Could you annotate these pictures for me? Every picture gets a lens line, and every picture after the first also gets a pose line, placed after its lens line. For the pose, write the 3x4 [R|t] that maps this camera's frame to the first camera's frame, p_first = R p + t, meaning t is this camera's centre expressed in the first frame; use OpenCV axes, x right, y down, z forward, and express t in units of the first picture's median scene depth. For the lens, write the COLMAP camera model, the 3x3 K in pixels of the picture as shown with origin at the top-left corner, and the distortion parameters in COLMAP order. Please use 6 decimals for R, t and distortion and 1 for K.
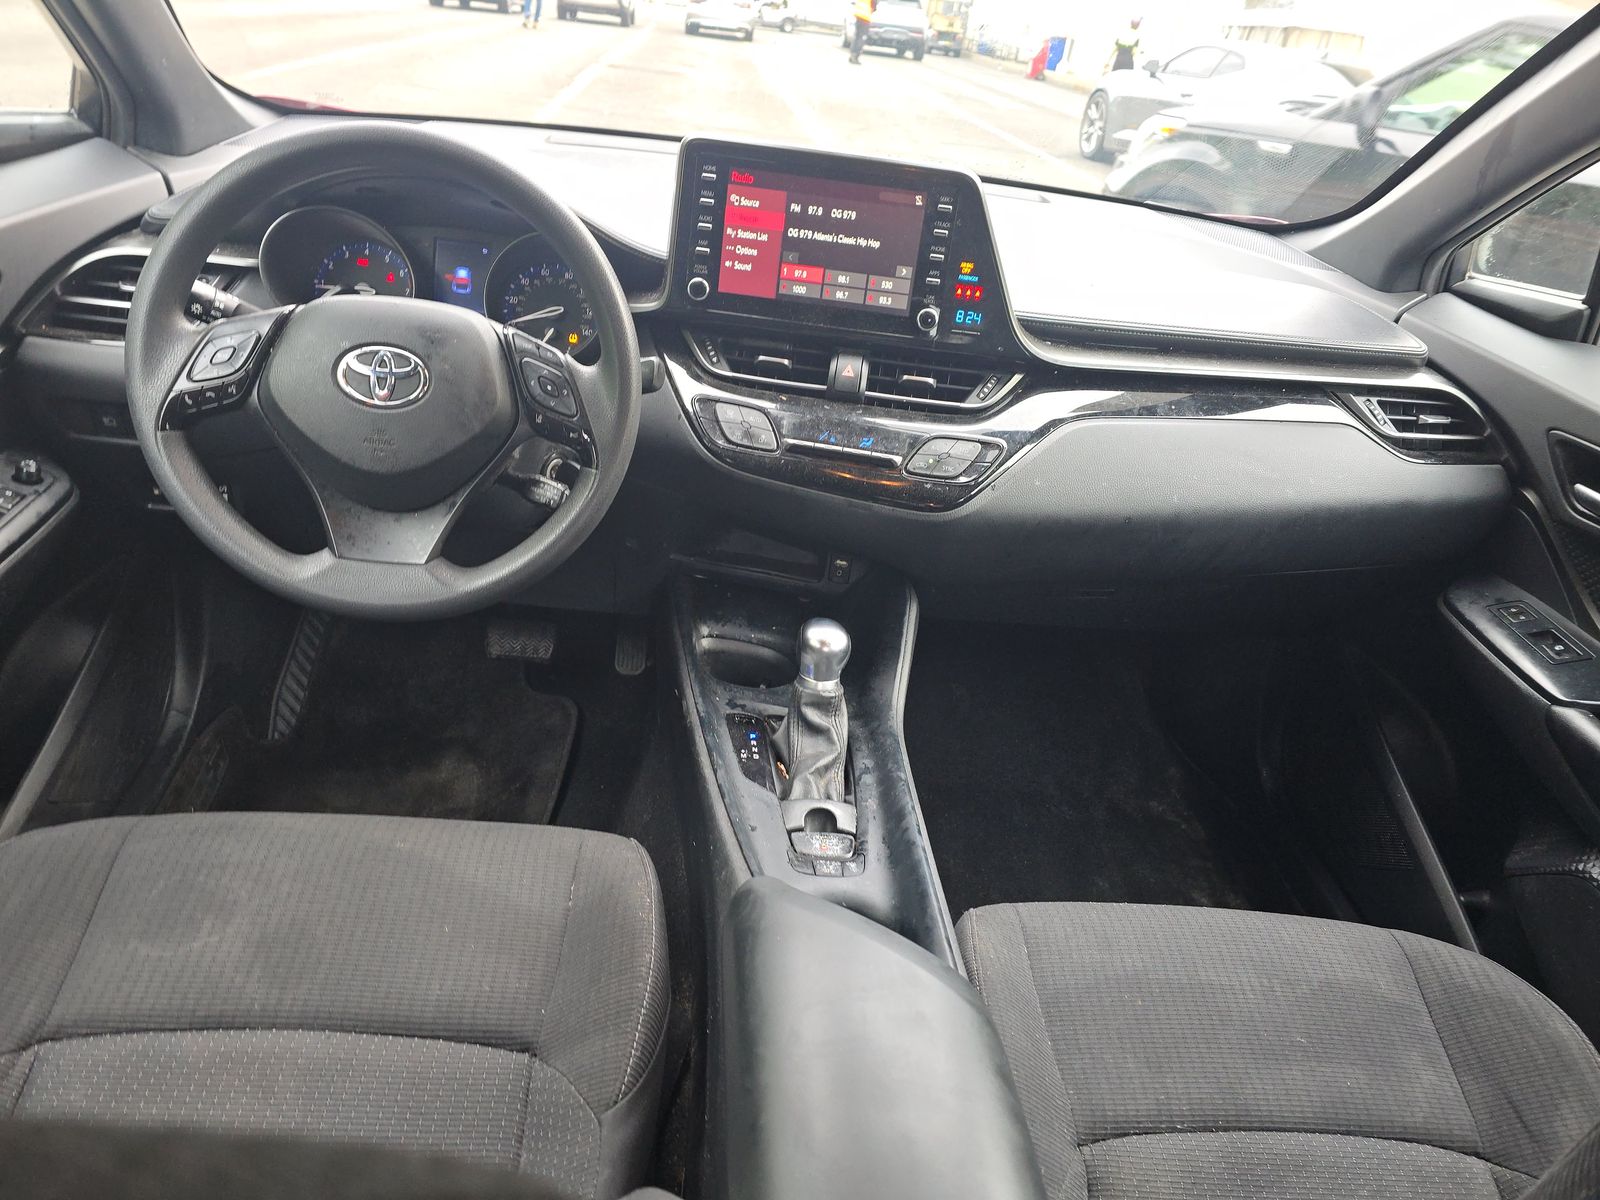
lens RADIAL K [[1090.7, 0, 795.3], [0, 1090.7, 599.4], [0, 0, 1]] dist [0.024421, -0.006730]
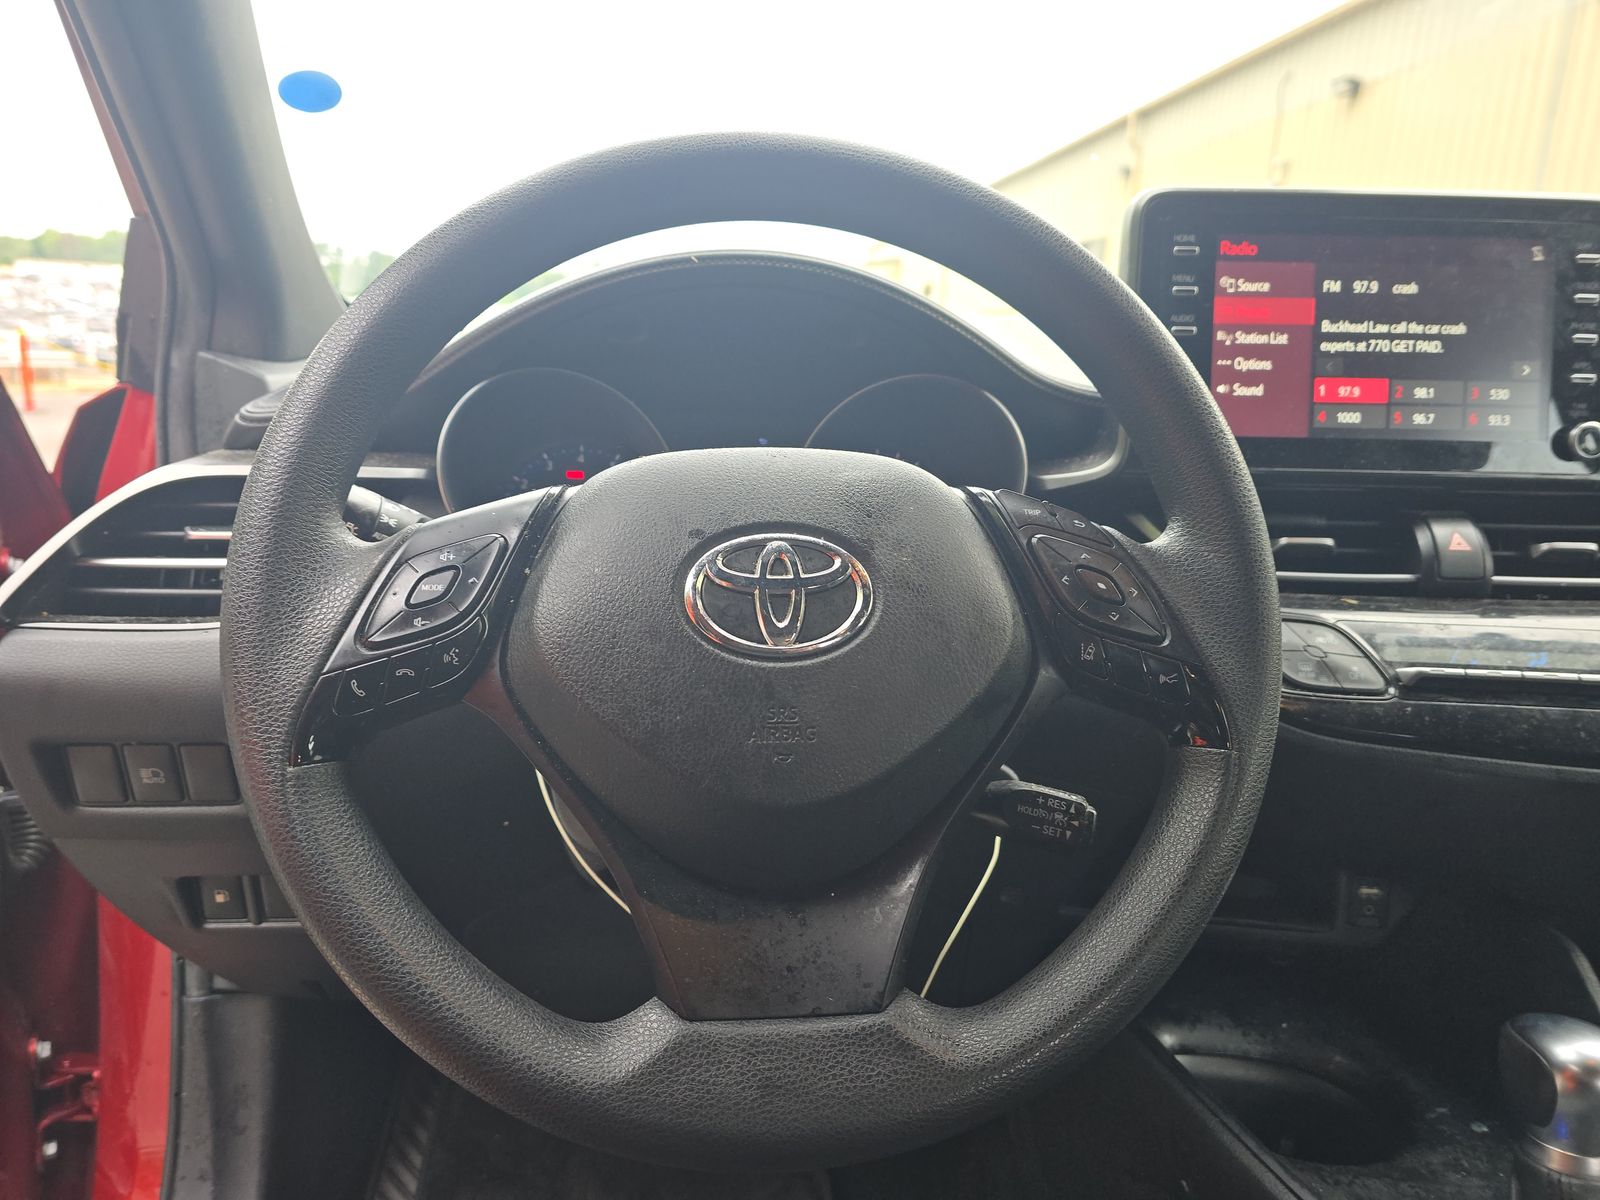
lens RADIAL K [[1090.7, 0, 801.3], [0, 1090.7, 603.4], [0, 0, 1]] dist [0.024421, -0.006730]
pose [[0.994940, -0.099645, -0.012825, -0.295791], [0.093029, 0.961949, -0.256905, -0.065795], [0.037936, 0.254412, 0.966352, 0.456030]]
